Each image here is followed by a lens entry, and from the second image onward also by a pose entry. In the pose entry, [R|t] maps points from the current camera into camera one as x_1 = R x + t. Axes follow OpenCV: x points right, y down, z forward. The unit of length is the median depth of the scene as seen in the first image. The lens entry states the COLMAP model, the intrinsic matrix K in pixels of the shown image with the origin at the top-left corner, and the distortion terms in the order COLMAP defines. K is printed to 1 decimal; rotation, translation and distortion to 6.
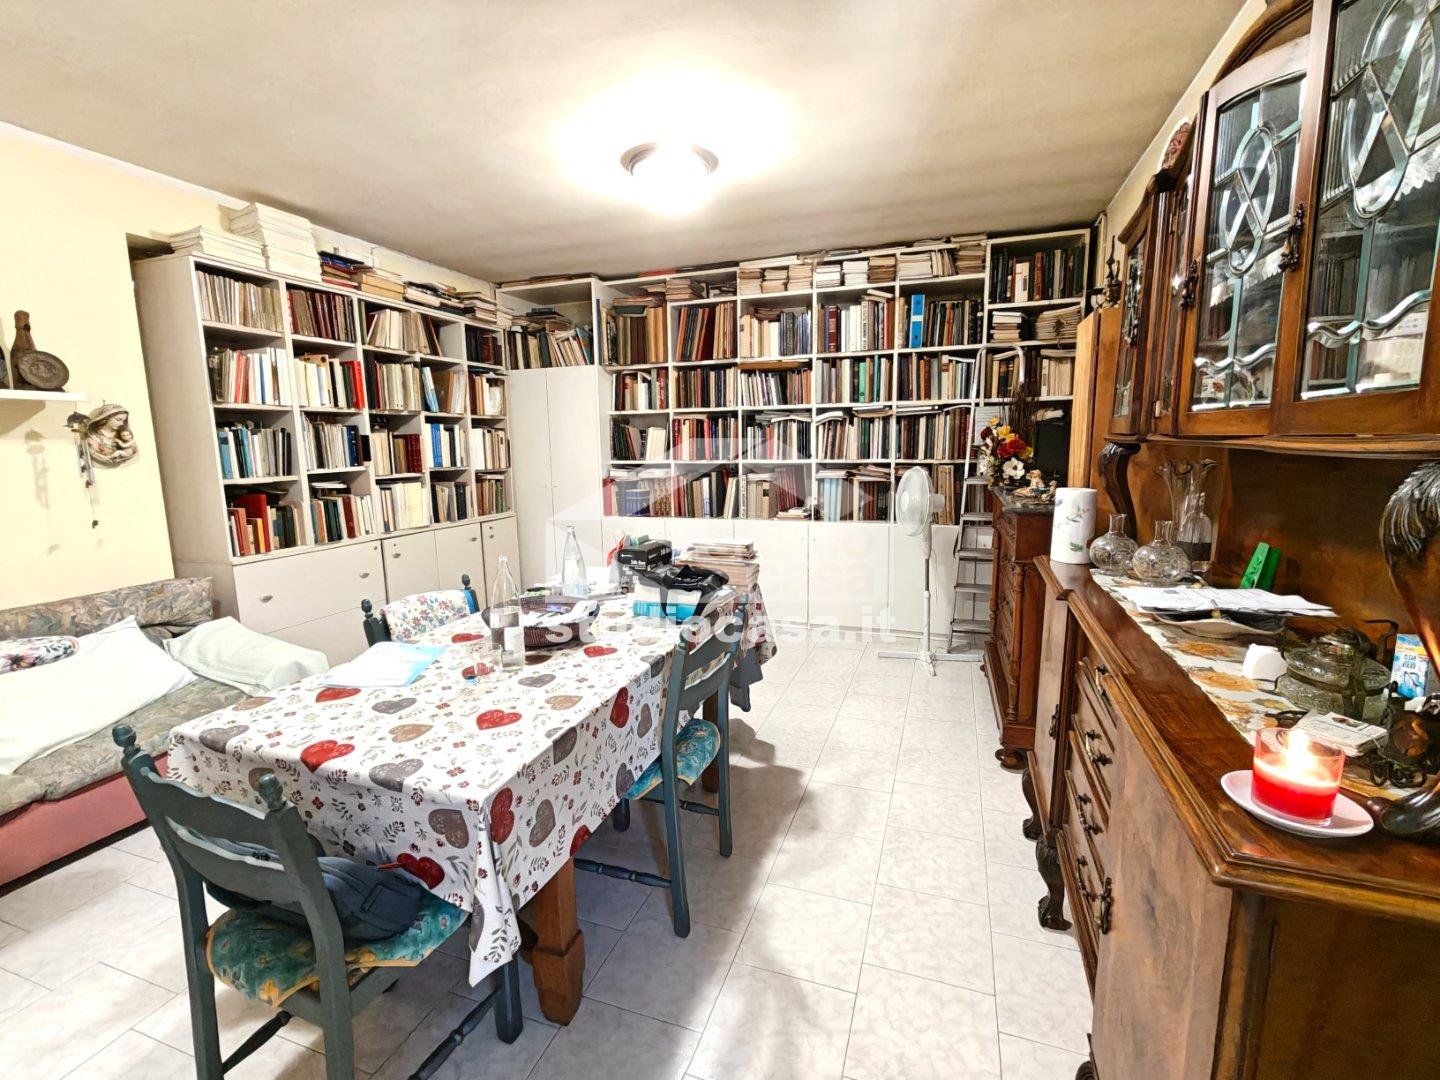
lens RADIAL K [[648.9, 0, 722.0], [0, 648.9, 537.8], [0, 0, 1]] dist [-0.001413, 0.001598]
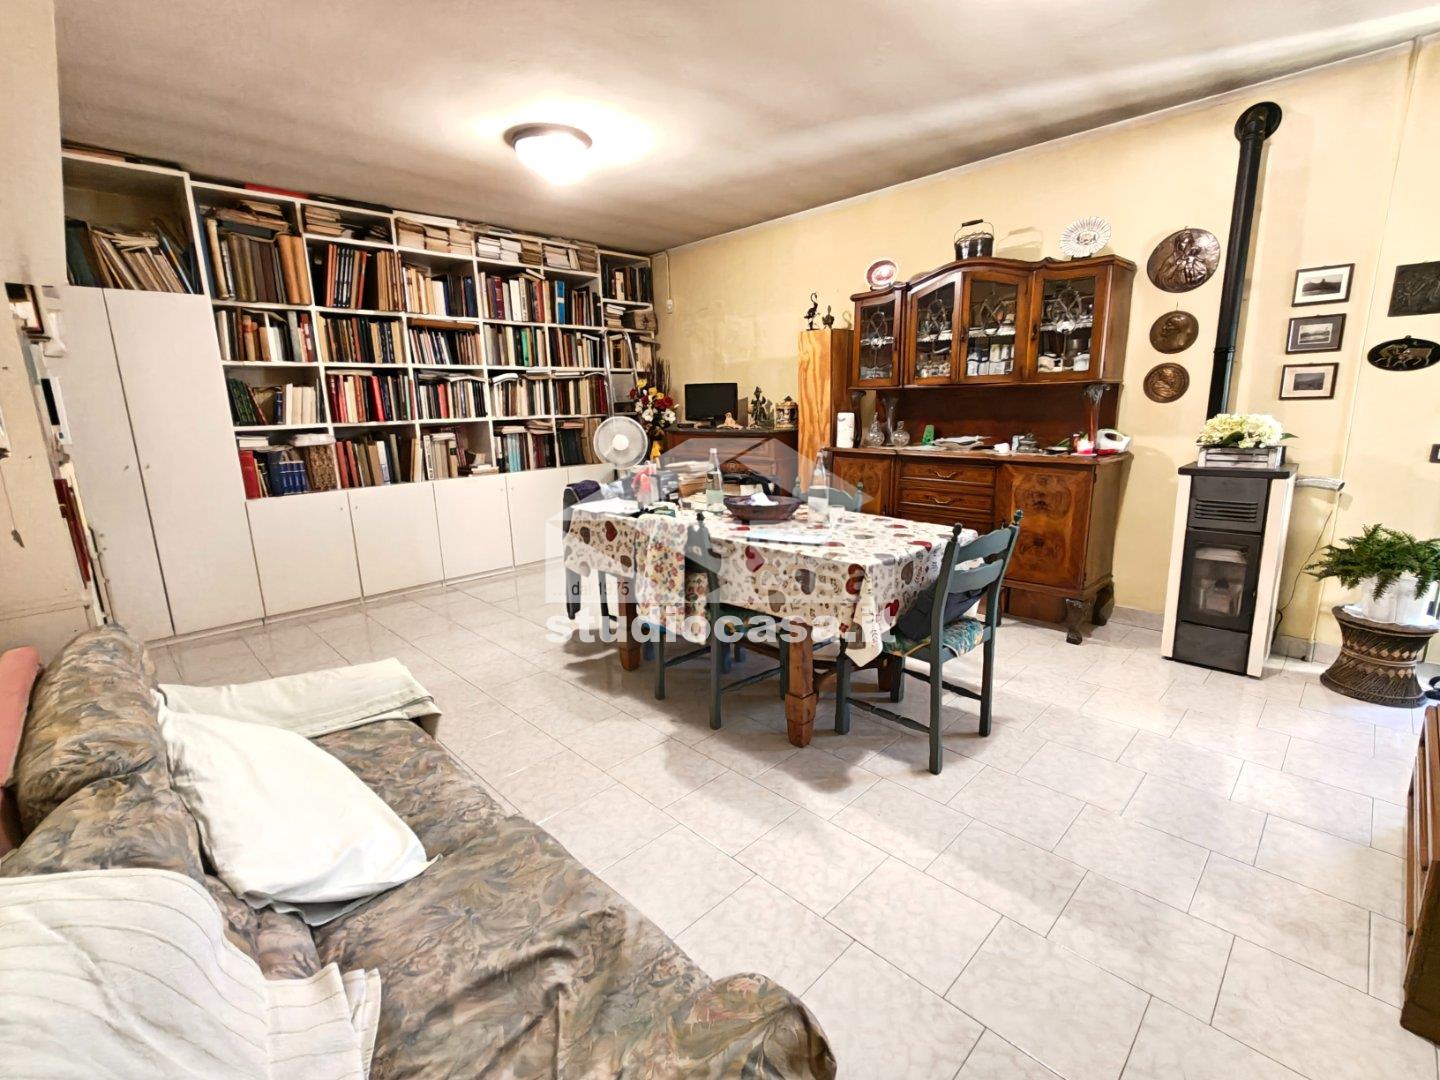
lens RADIAL K [[648.9, 0, 719.7], [0, 648.9, 540.3], [0, 0, 1]] dist [-0.001413, 0.001598]
pose [[0.431678, -0.183239, 0.883220, -0.706276], [0.154856, 0.979667, 0.127562, 0.002009], [-0.888636, 0.081707, 0.451277, 0.190202]]
